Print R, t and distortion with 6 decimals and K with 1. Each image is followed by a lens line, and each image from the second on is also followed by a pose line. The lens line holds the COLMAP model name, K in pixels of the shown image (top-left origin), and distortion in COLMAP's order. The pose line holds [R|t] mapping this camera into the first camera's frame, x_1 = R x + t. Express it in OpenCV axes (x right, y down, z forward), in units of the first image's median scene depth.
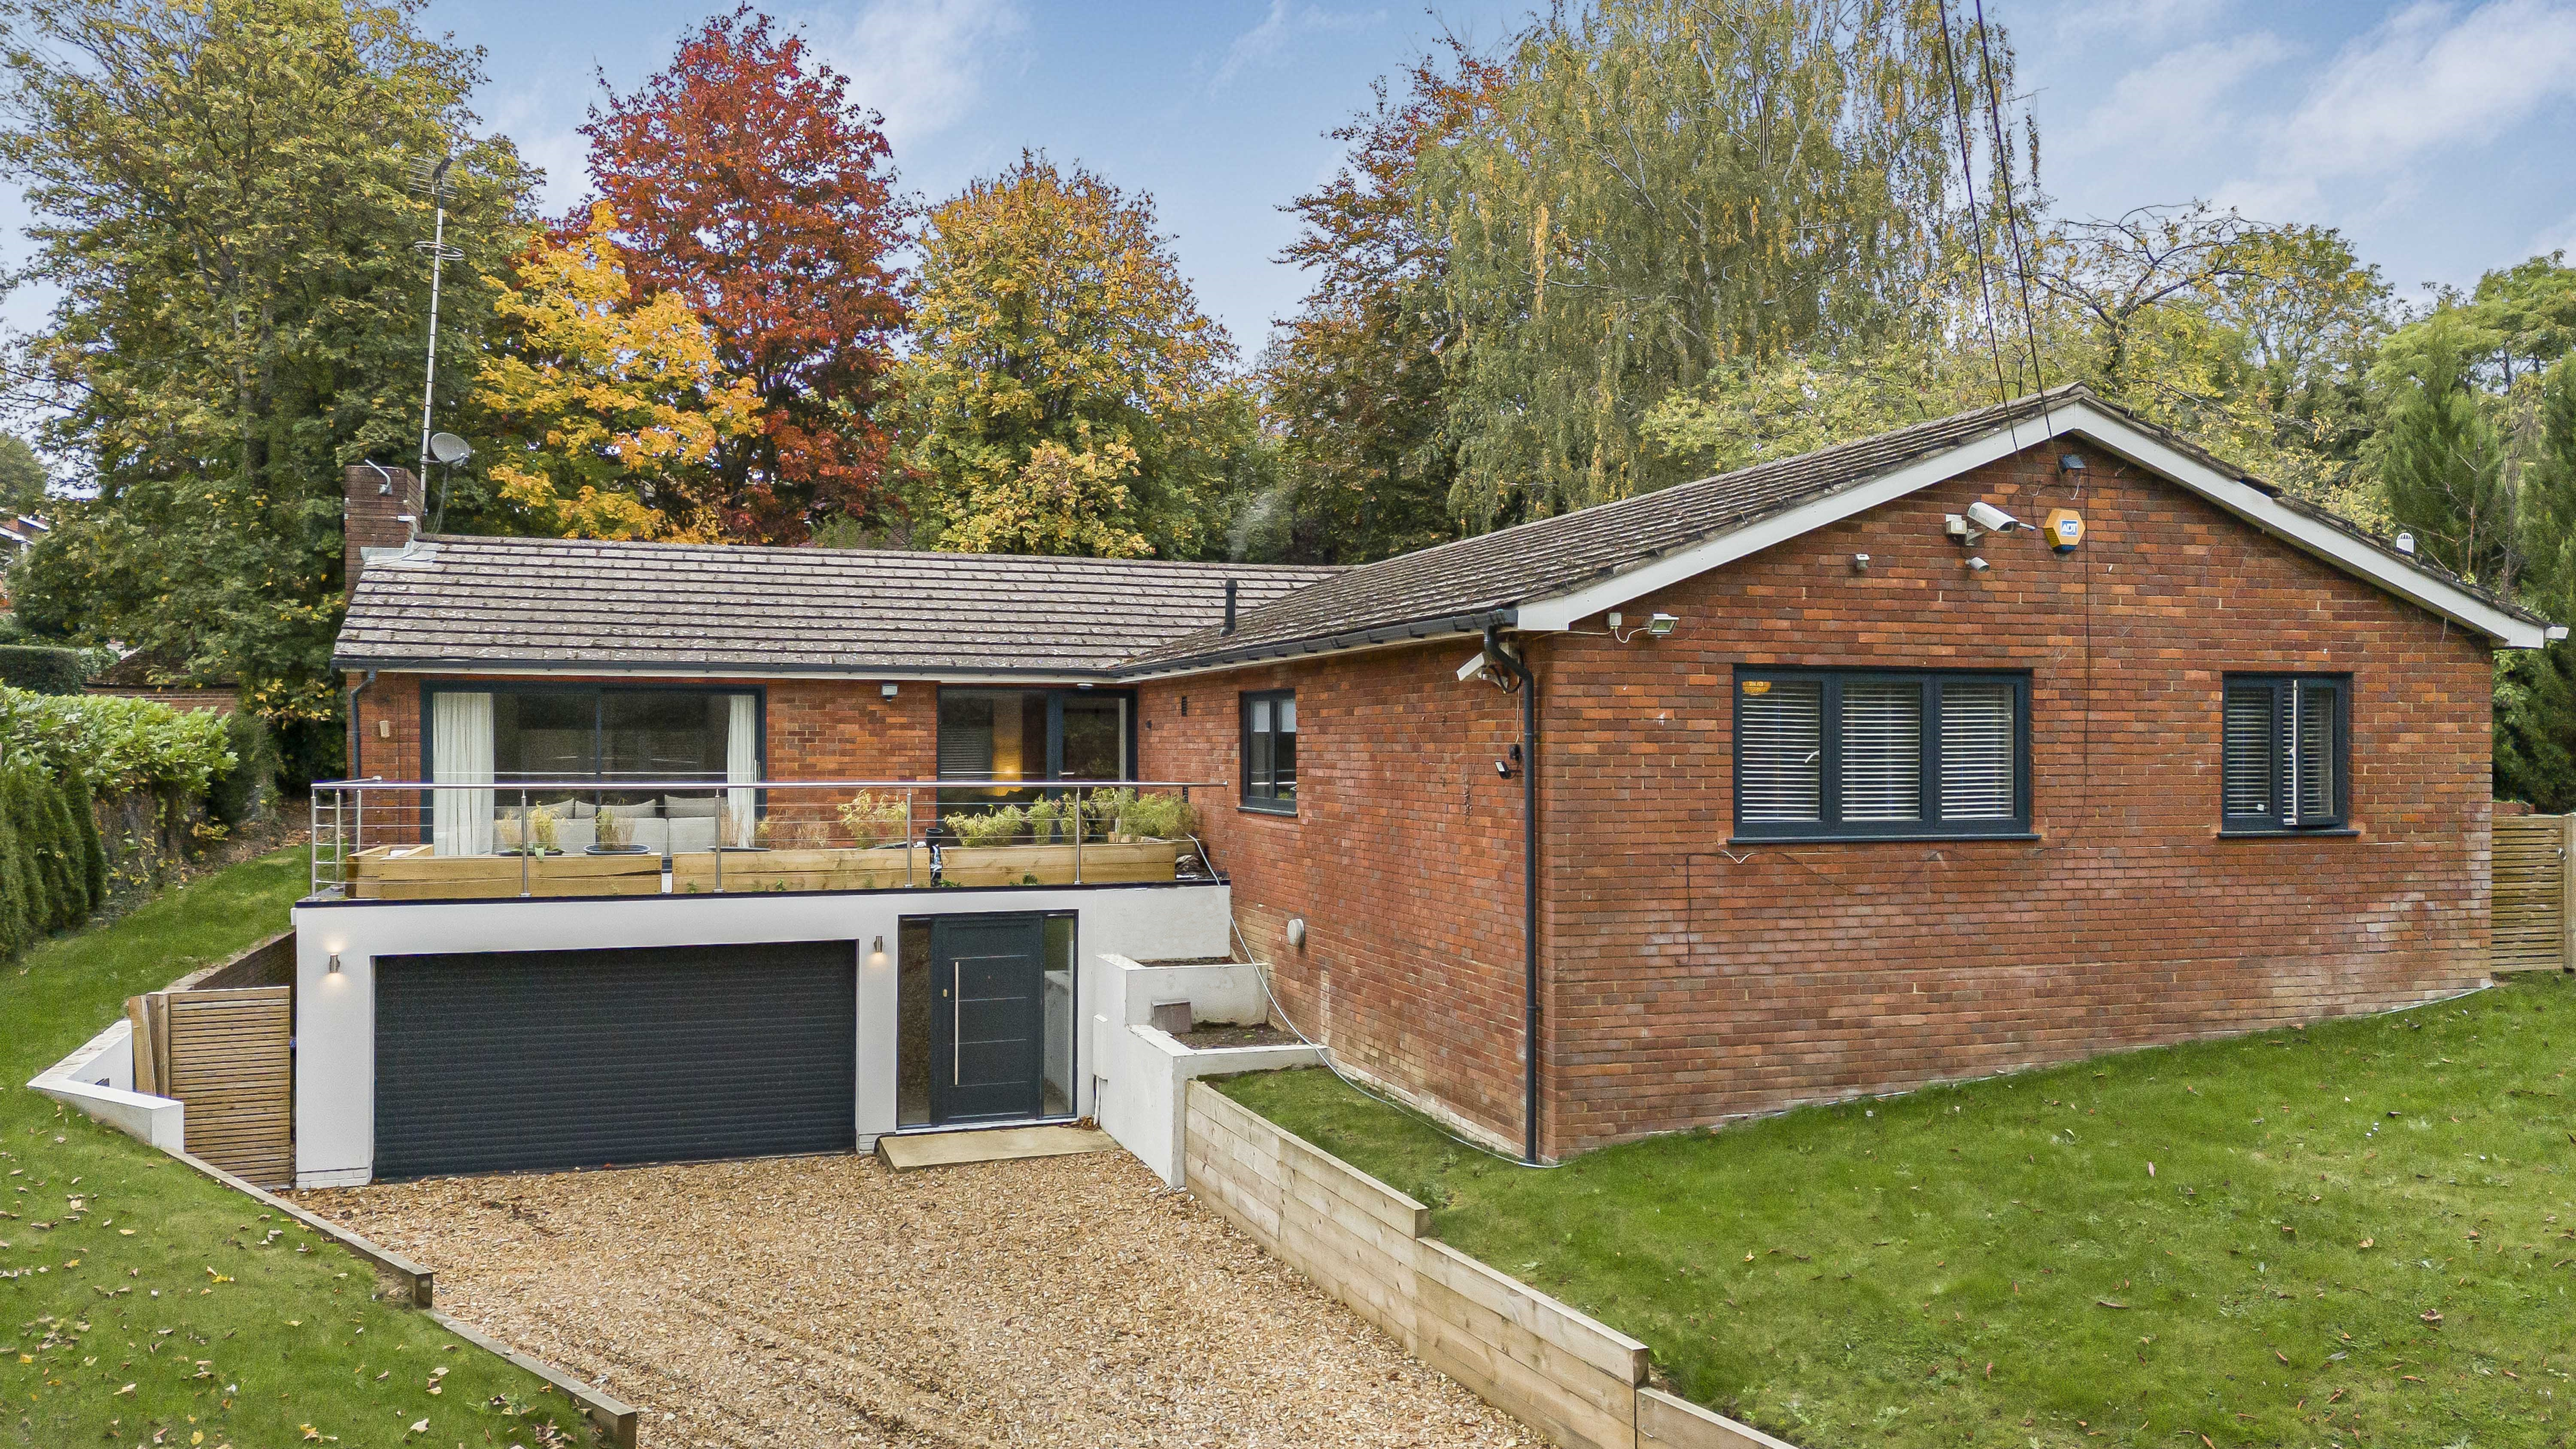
lens RADIAL K [[1886.1, 0, 1300.3], [0, 1886.1, 741.1], [0, 0, 1]] dist [0.045106, -0.003627]
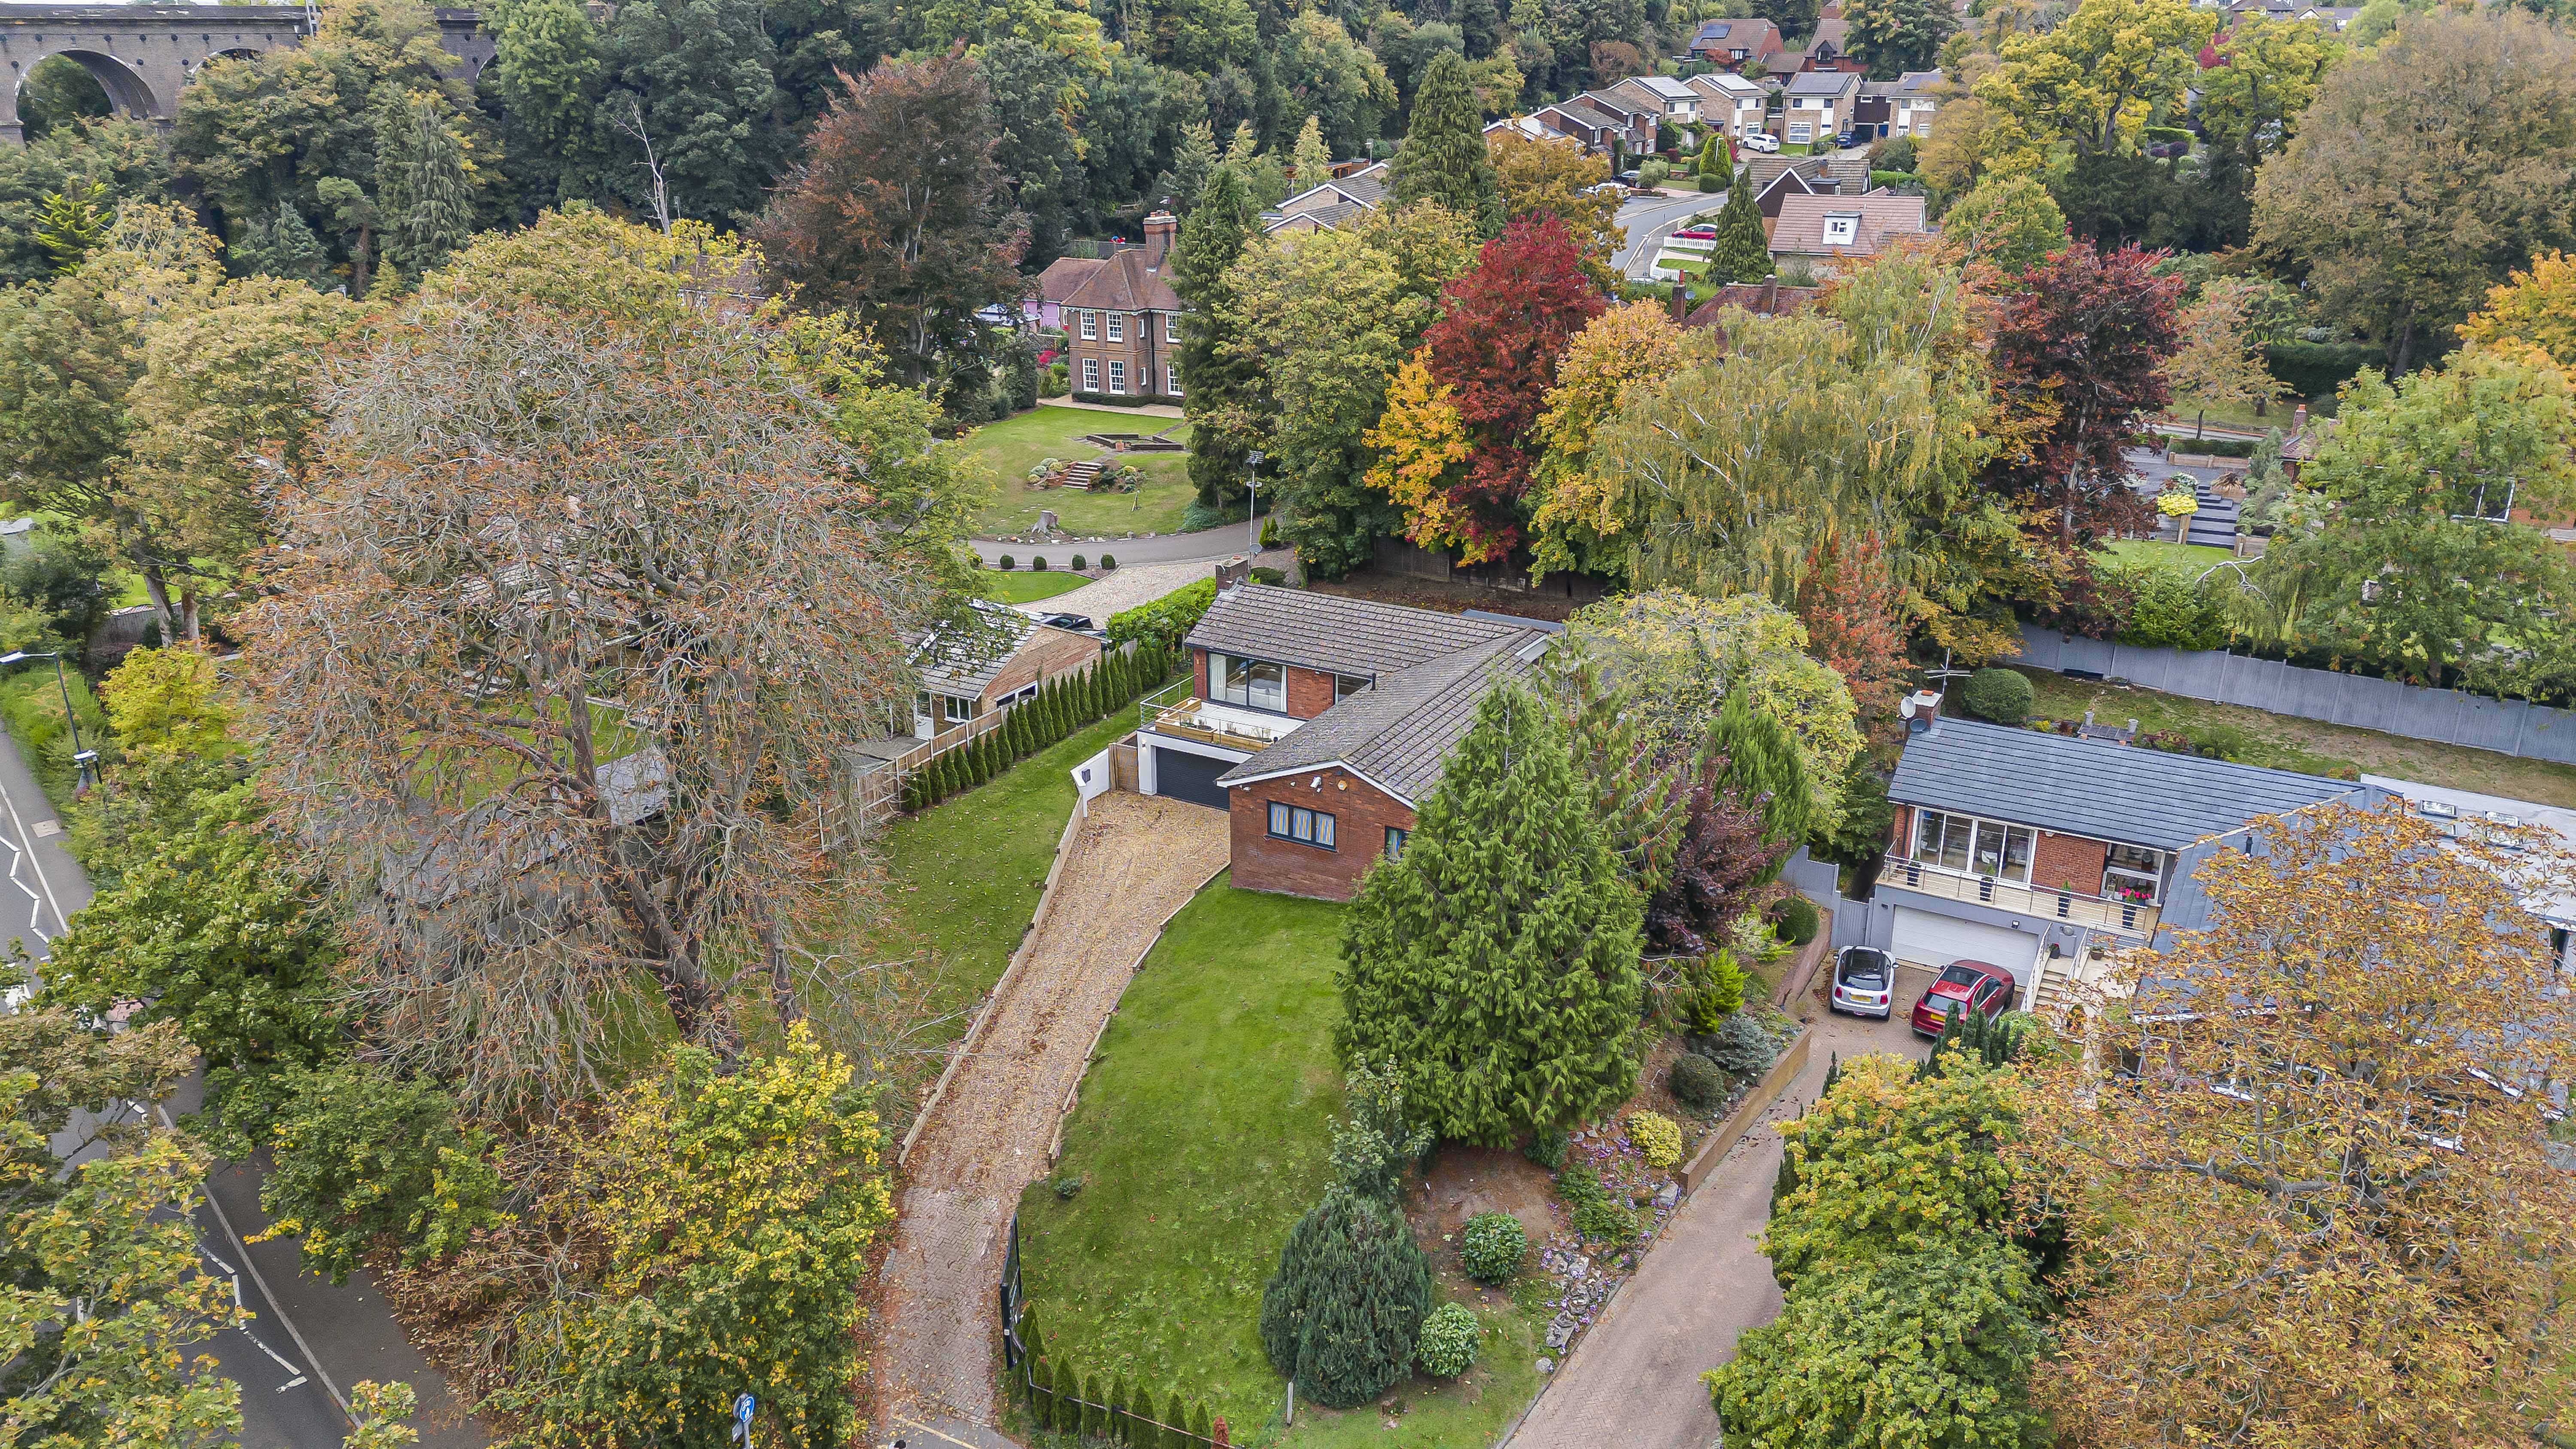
lens RADIAL K [[1886.1, 0, 1286.5], [0, 1886.1, 723.7], [0, 0, 1]] dist [0.045106, -0.003627]
pose [[0.664713, 0.255443, -0.702073, 3.026557], [0.003765, 0.938574, 0.345057, -1.581653], [0.747090, -0.232007, 0.622921, -1.554555]]
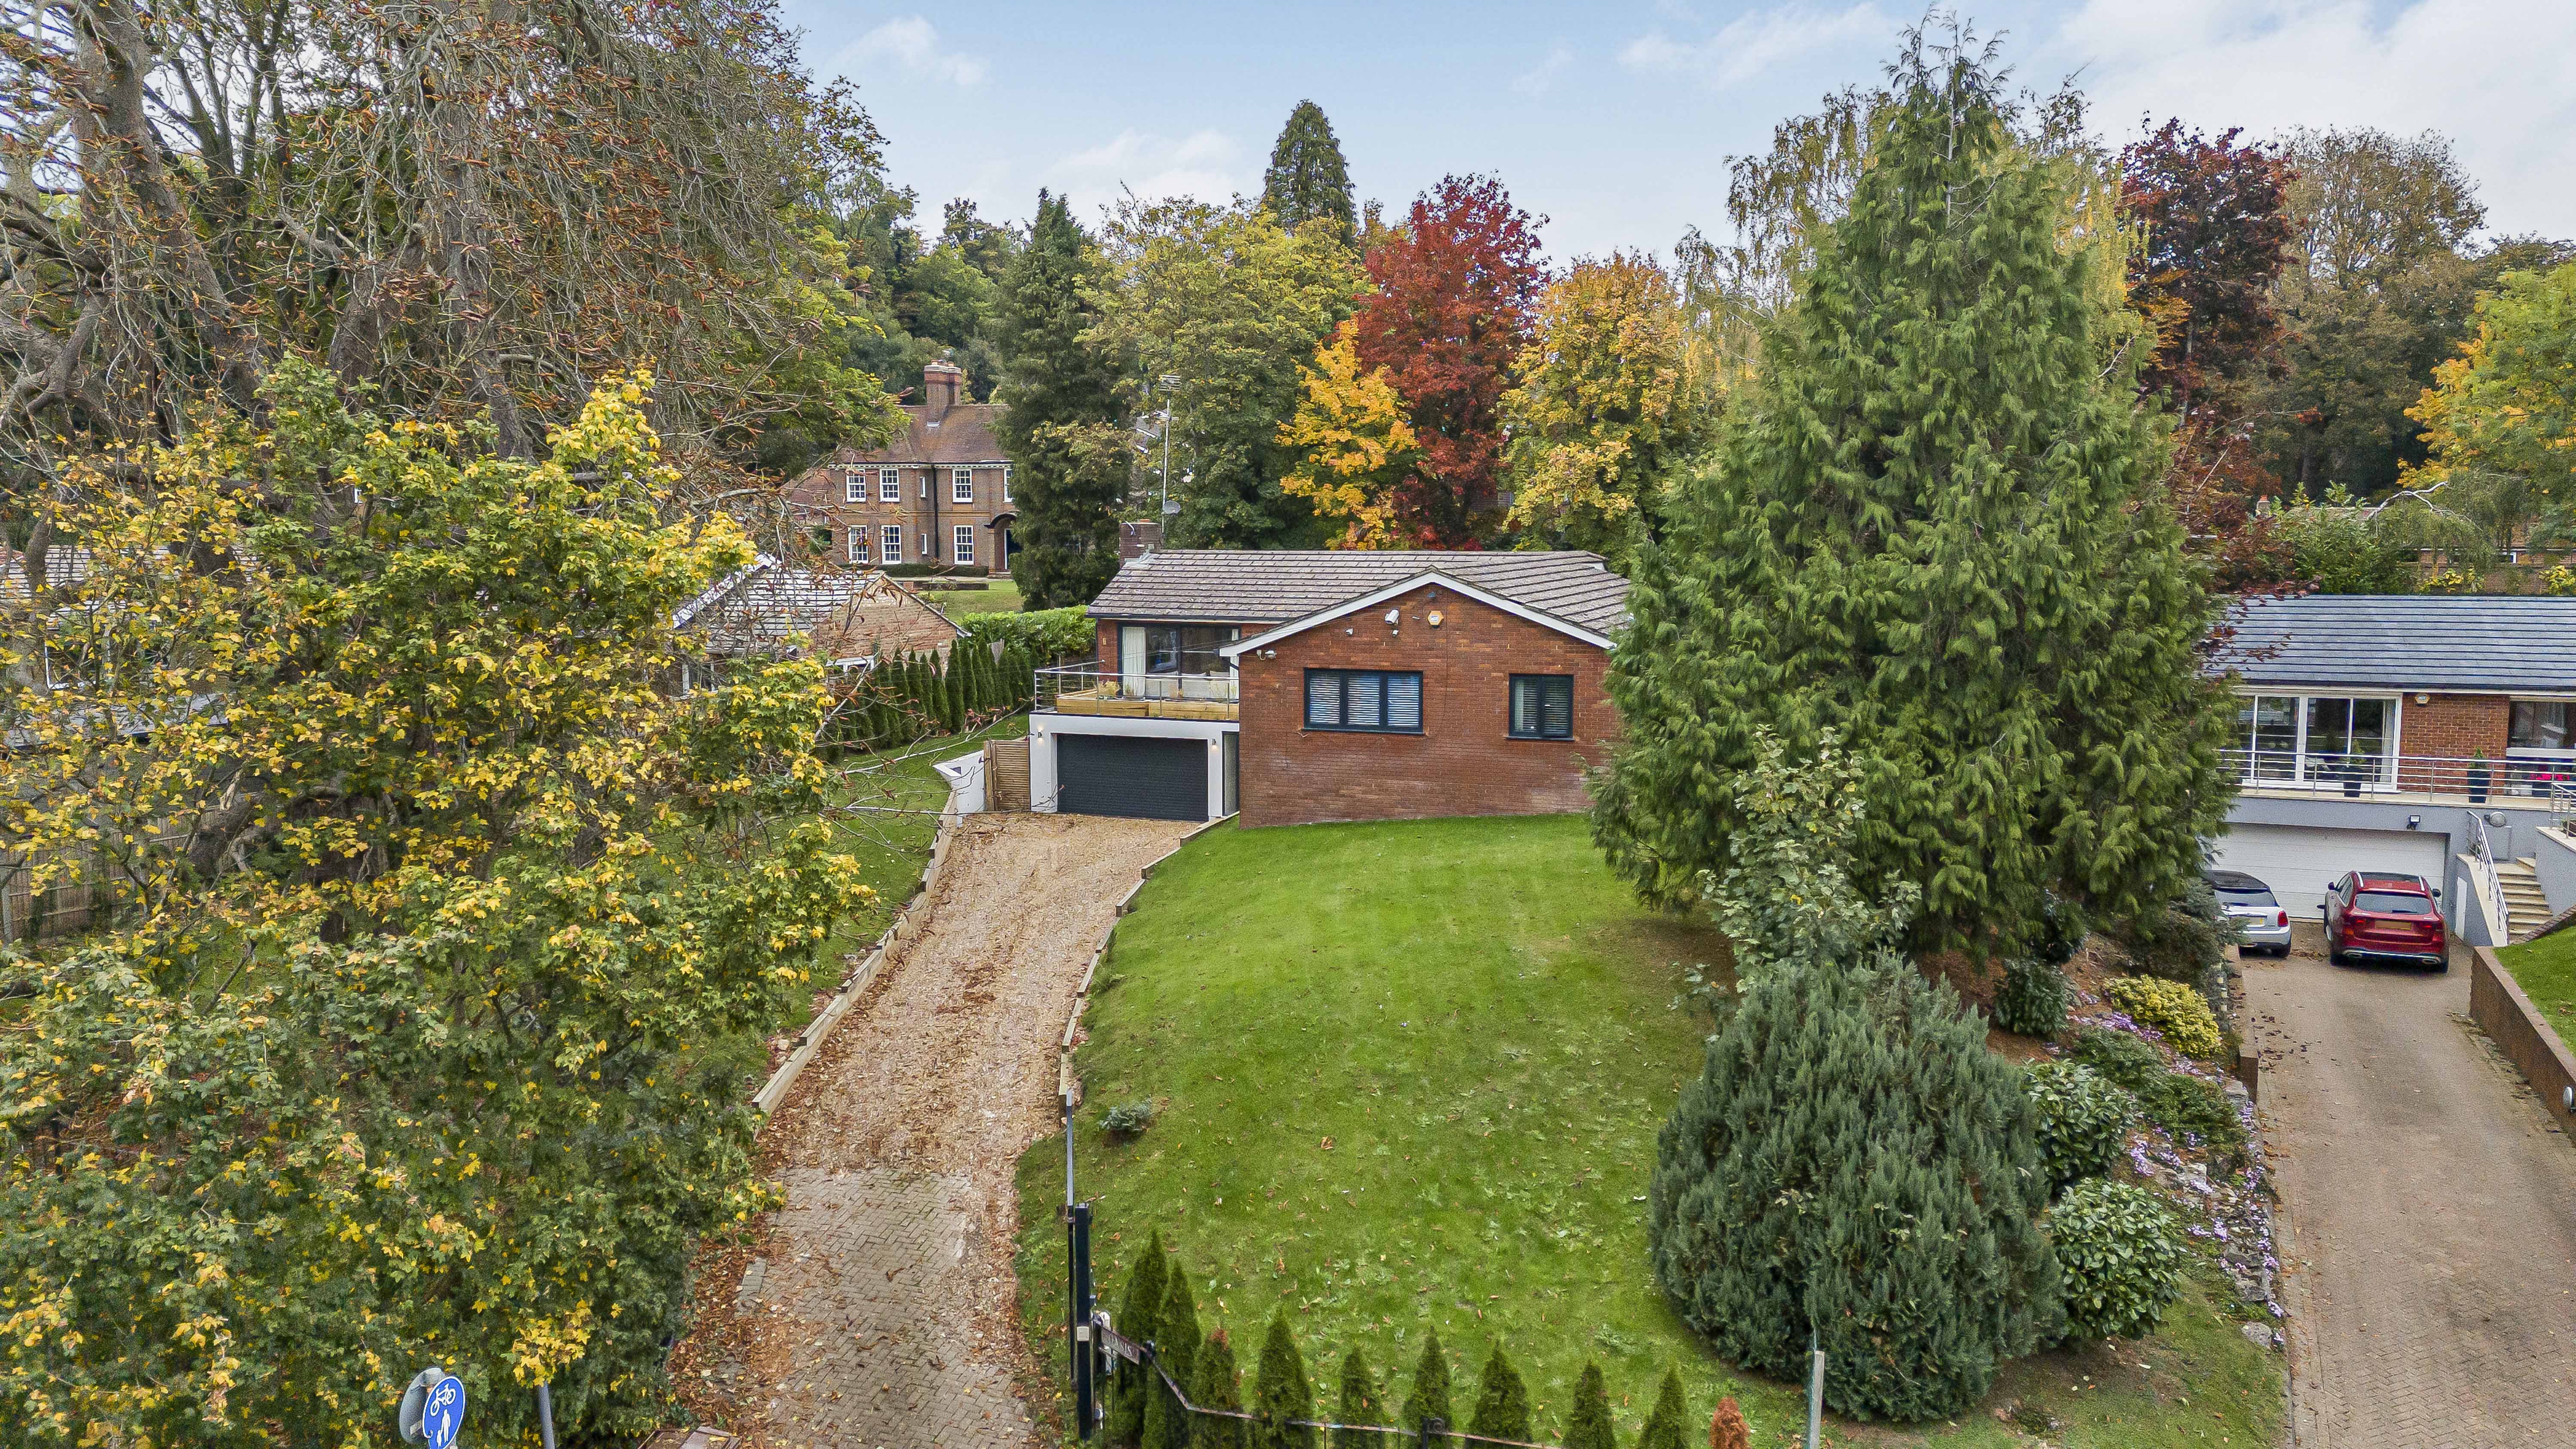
lens RADIAL K [[1886.1, 0, 1282.1], [0, 1886.1, 727.7], [0, 0, 1]] dist [0.045106, -0.003627]
pose [[0.780672, 0.068011, -0.621229, 1.774676], [-0.001204, 0.994223, 0.107332, -0.228736], [0.624940, -0.083043, 0.776244, -1.116734]]
